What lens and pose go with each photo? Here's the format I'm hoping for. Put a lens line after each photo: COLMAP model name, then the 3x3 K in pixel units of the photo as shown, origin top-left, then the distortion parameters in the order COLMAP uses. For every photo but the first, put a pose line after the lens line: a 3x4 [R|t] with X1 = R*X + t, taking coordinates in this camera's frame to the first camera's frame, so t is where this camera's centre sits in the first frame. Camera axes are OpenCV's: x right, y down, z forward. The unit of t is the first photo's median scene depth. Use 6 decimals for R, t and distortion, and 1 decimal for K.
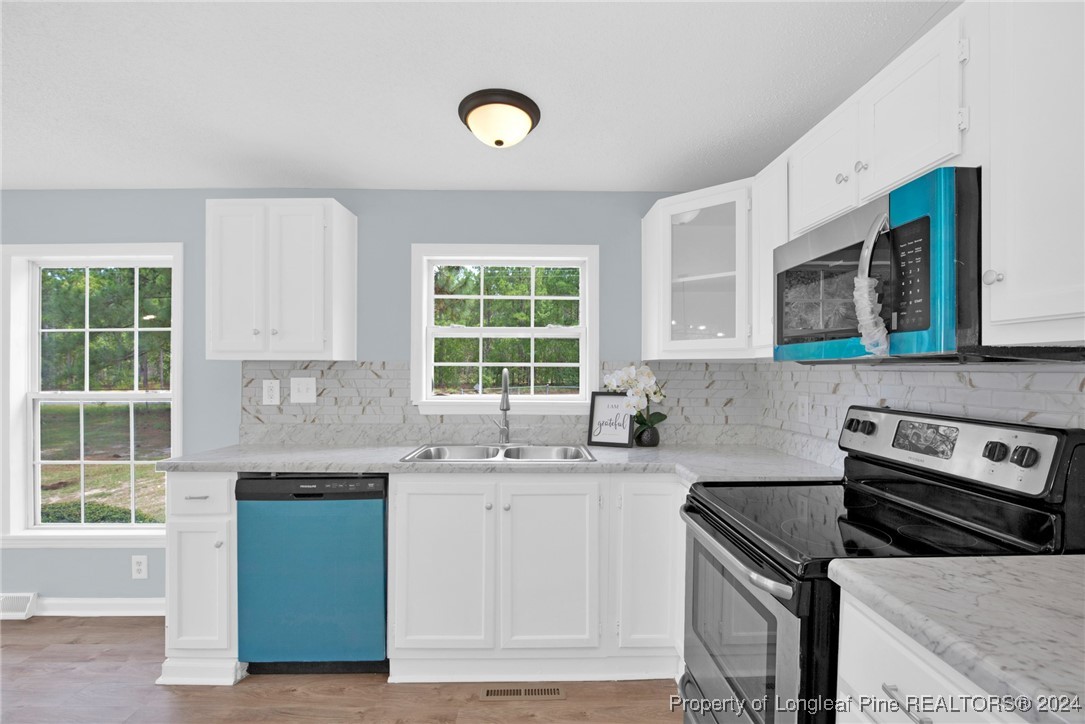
lens RADIAL K [[521.9, 0, 549.2], [0, 521.9, 366.1], [0, 0, 1]] dist [-0.032183, 0.008554]
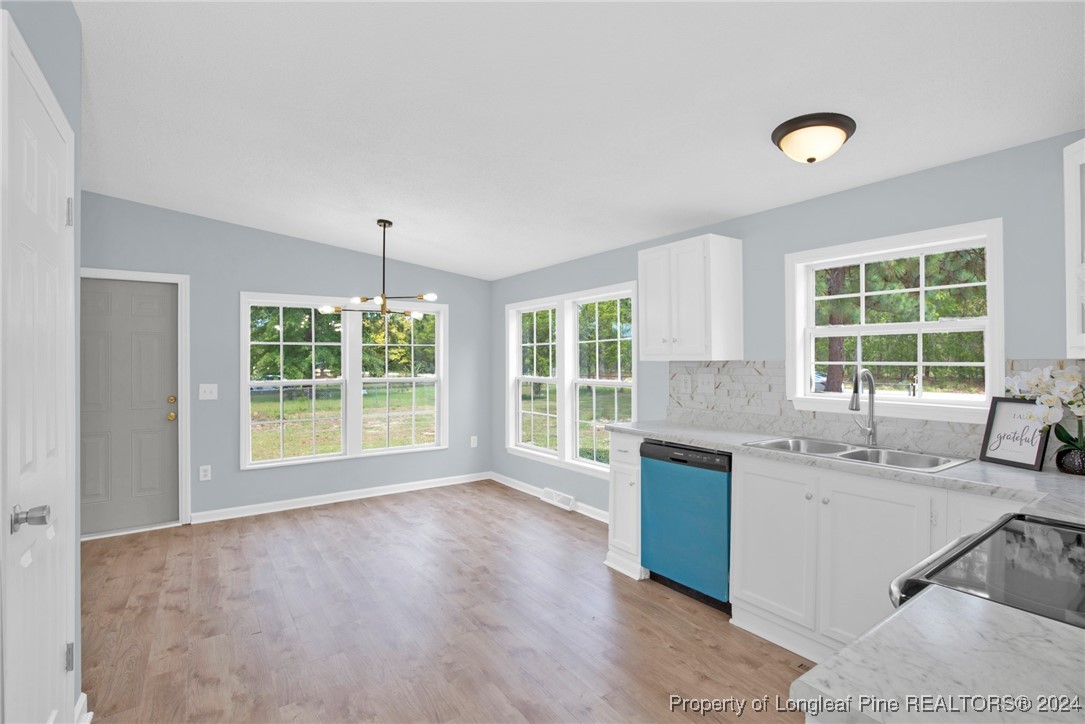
lens RADIAL K [[514.3, 0, 542.5], [0, 514.3, 362.0], [0, 0, 1]] dist [-0.028895, 0.008247]
pose [[0.552181, -0.000257, -0.833724, 0.366563], [0.005483, 0.999979, 0.003323, -0.013034], [0.833706, -0.006406, 0.552171, -0.035345]]
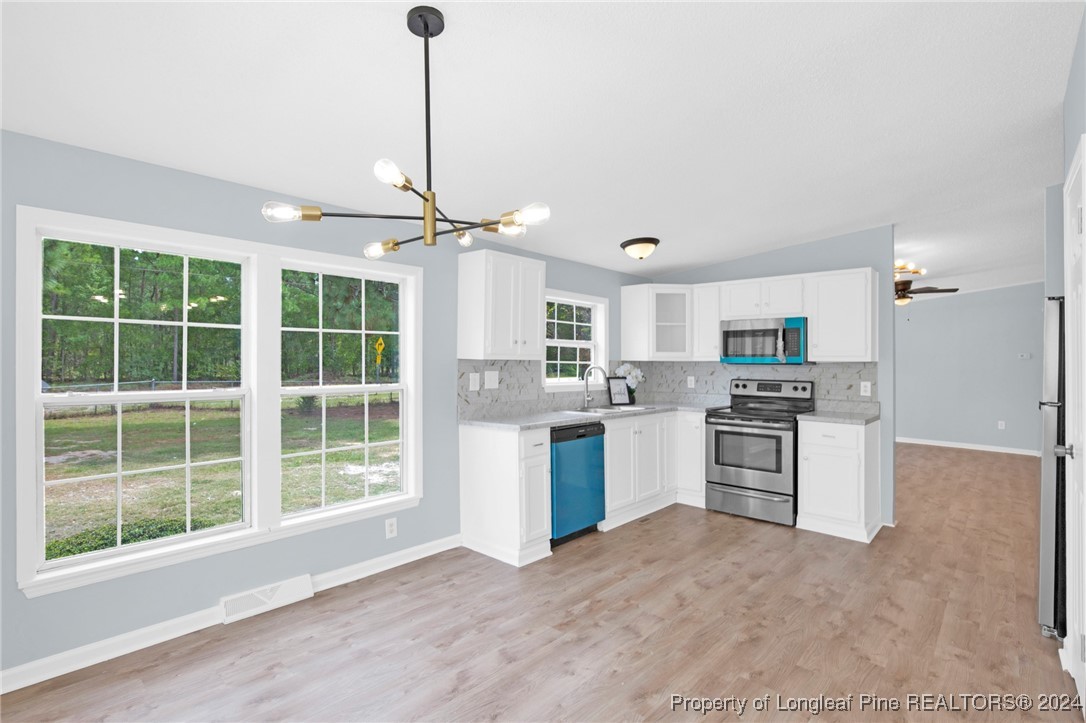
lens RADIAL K [[527.8, 0, 545.2], [0, 527.8, 358.0], [0, 0, 1]] dist [-0.026385, -0.000039]
pose [[0.681549, 0.008468, 0.731724, -1.497366], [-0.008418, 0.999958, -0.003732, -0.010931], [-0.731724, -0.003616, 0.681591, -0.122862]]
